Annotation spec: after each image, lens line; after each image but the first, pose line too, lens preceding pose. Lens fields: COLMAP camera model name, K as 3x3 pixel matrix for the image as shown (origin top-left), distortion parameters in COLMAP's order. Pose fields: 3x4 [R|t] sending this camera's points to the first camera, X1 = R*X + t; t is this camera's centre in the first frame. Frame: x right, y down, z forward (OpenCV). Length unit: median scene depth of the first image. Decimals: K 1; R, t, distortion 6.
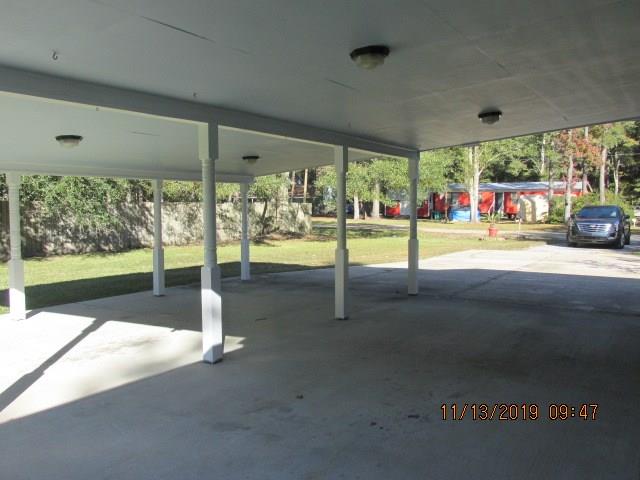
lens RADIAL K [[548.9, 0, 321.2], [0, 548.9, 242.3], [0, 0, 1]] dist [-0.034202, 0.010196]
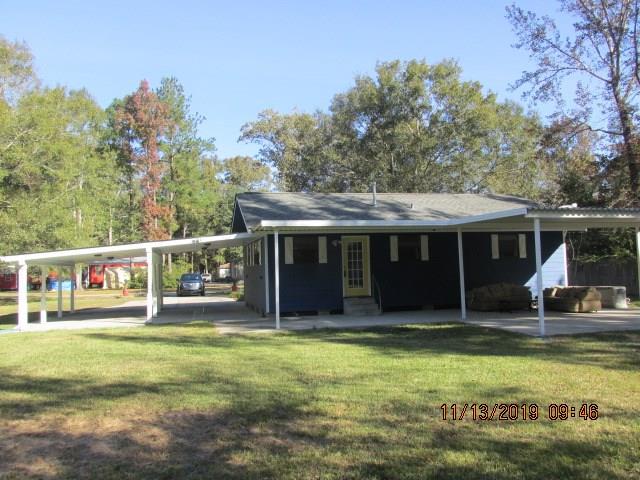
lens RADIAL K [[548.9, 0, 324.4], [0, 548.9, 240.9], [0, 0, 1]] dist [-0.034202, 0.010196]
pose [[0.687817, 0.021944, 0.725552, -0.398145], [0.073708, 0.992265, -0.099885, 0.030997], [-0.722132, 0.122182, 0.680880, -0.458647]]
